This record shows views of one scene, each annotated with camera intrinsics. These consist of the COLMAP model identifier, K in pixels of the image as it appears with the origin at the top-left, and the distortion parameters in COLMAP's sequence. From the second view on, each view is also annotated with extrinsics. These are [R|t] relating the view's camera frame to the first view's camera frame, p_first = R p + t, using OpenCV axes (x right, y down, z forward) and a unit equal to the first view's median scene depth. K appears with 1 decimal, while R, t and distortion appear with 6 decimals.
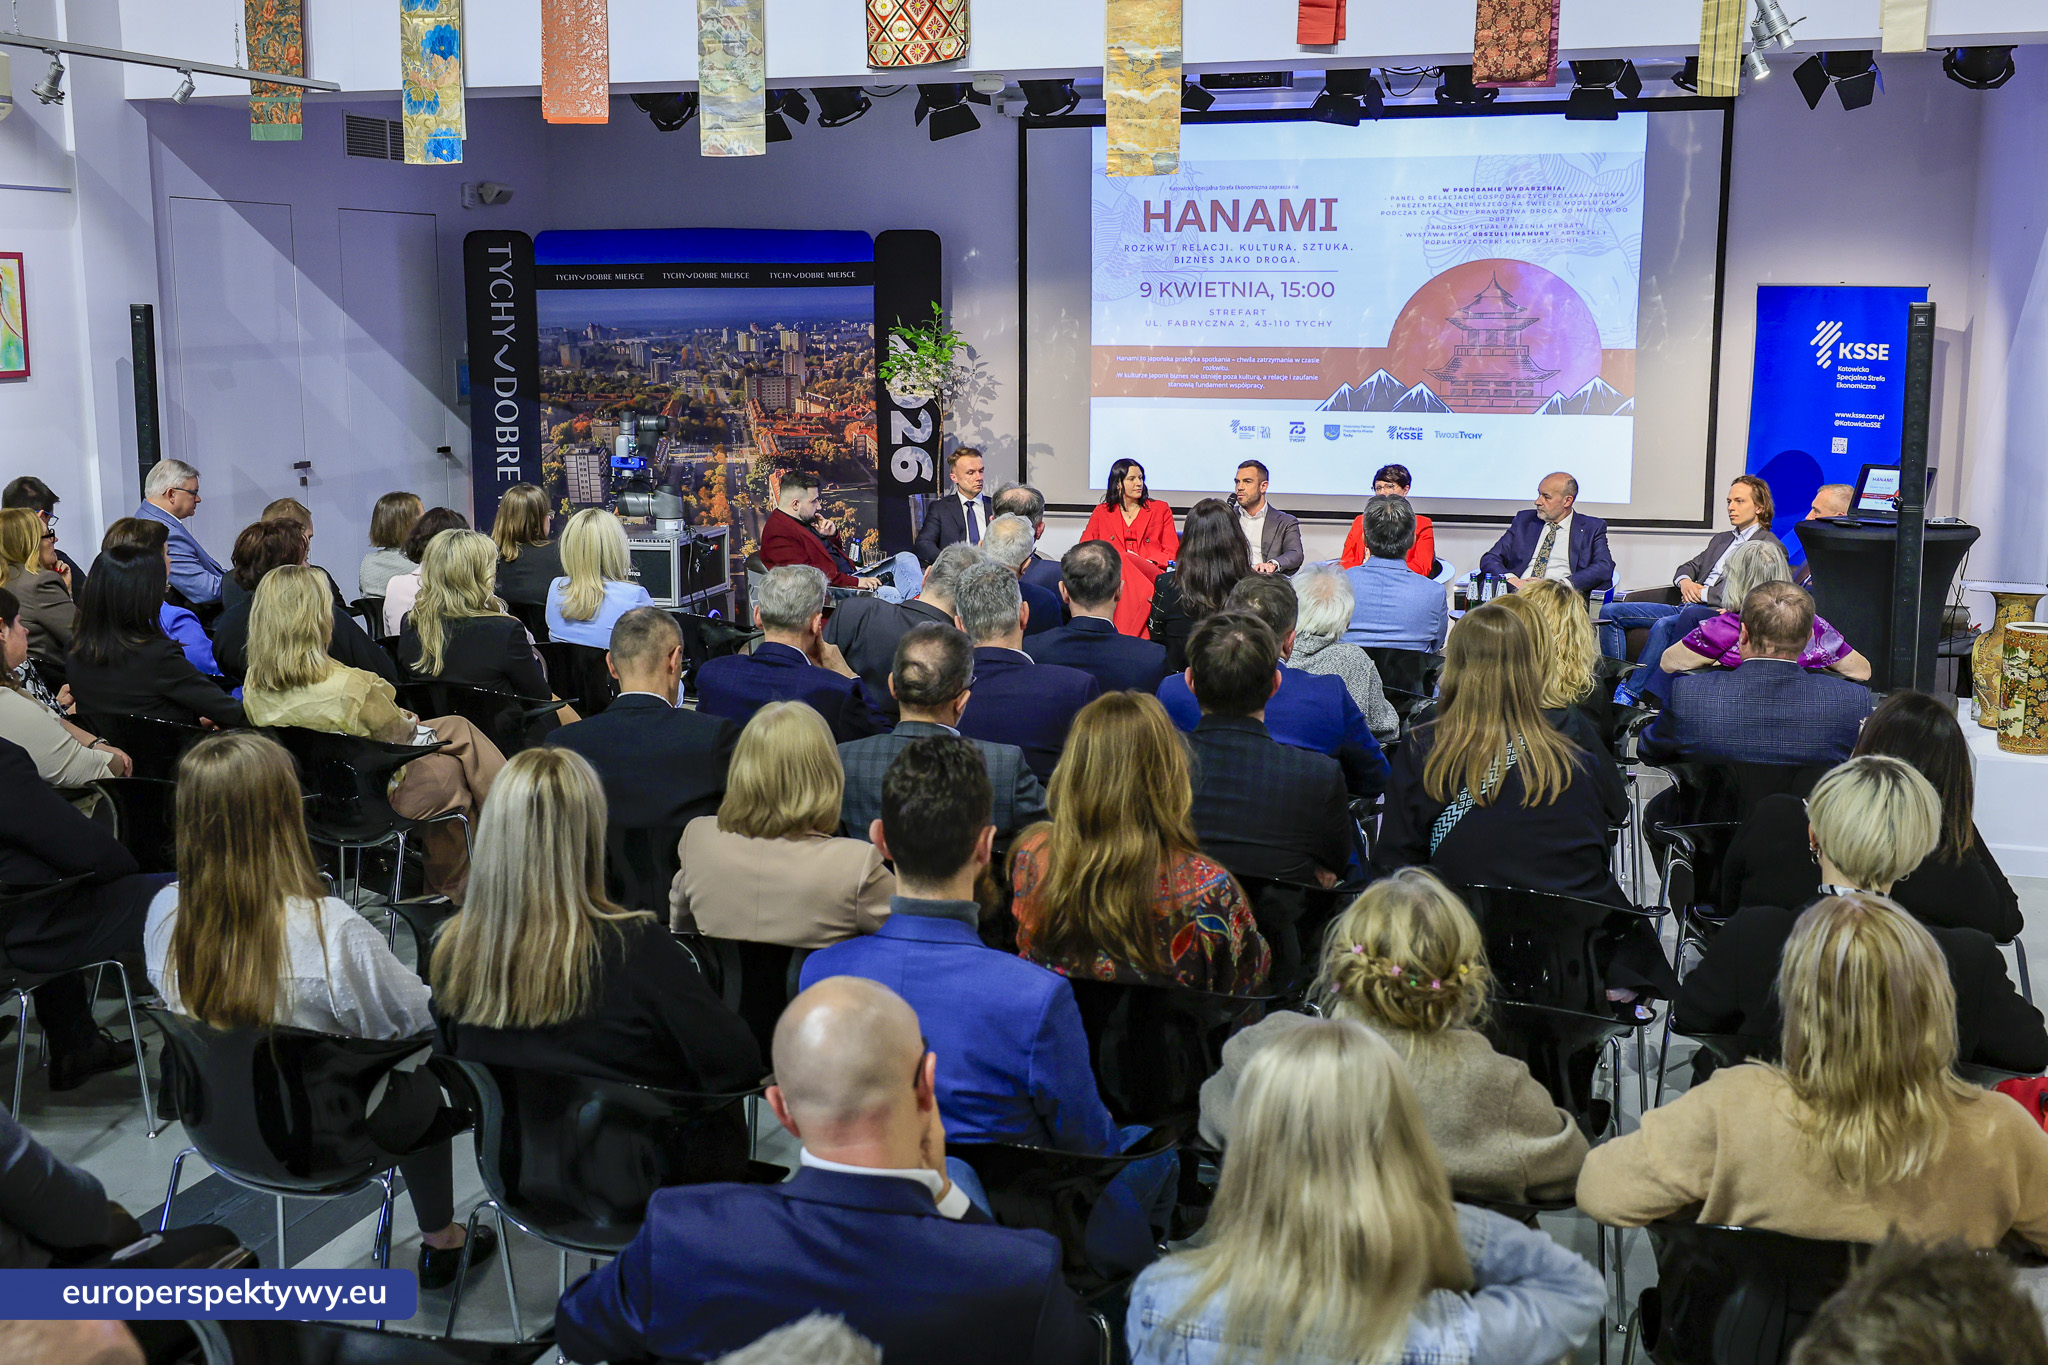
lens RADIAL K [[2208.6, 0, 960.1], [0, 2208.6, 708.7], [0, 0, 1]] dist [0.018233, 0.005241]
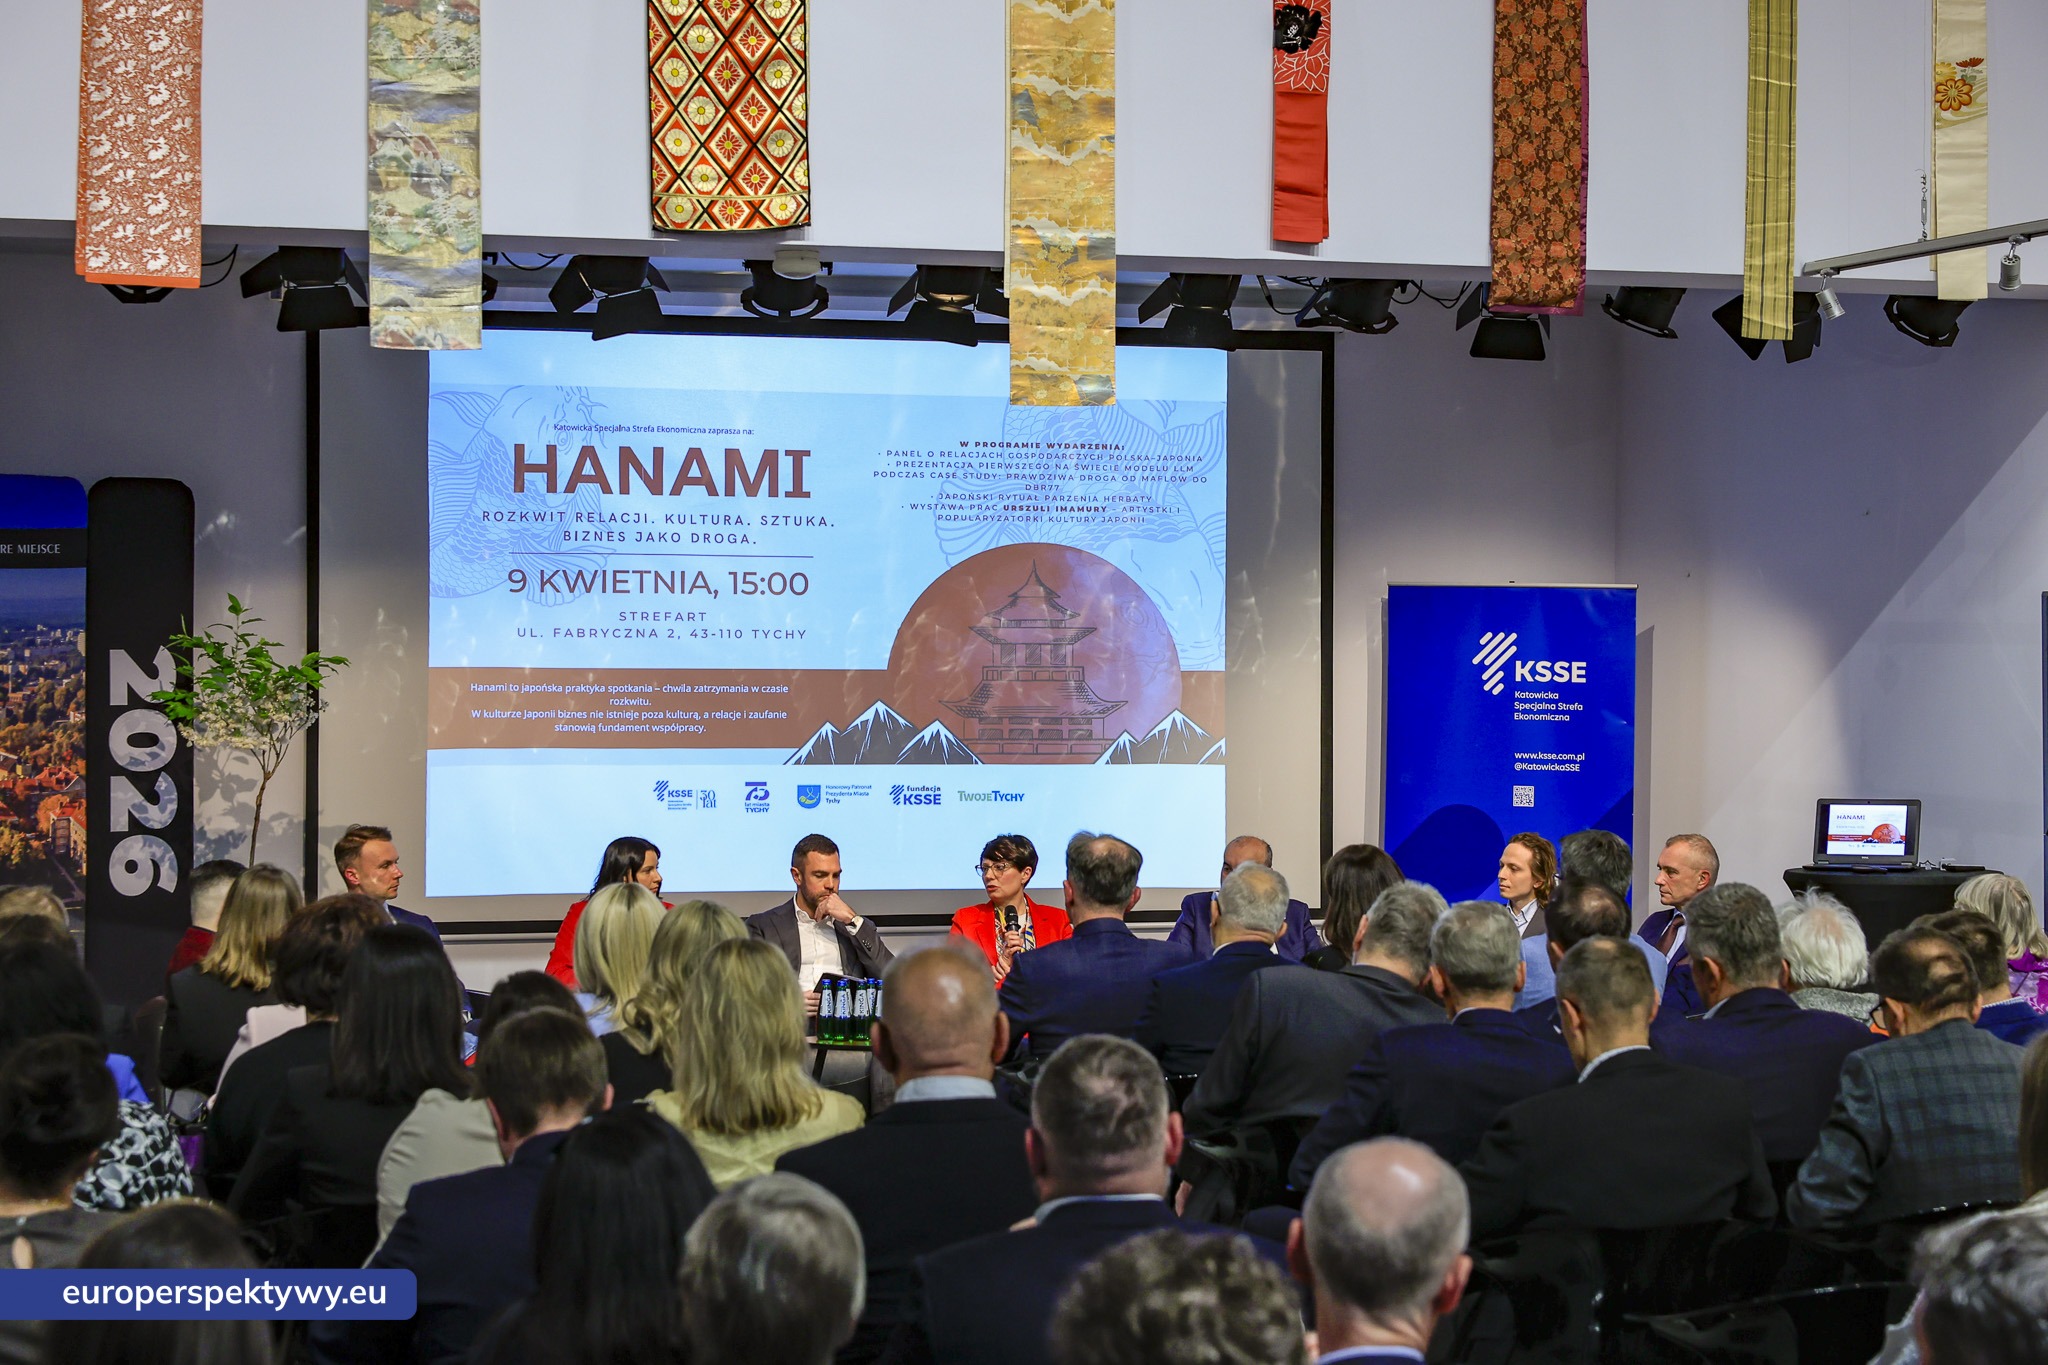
lens RADIAL K [[3866.0, 0, 1024.0], [0, 3866.0, 682.5], [0, 0, 1]] dist [-0.012936, 0.288501]
pose [[0.831954, -0.000205, 0.554844, -0.429826], [0.096144, 0.984925, -0.143799, 0.013570], [-0.546451, 0.172979, 0.819433, 0.015996]]
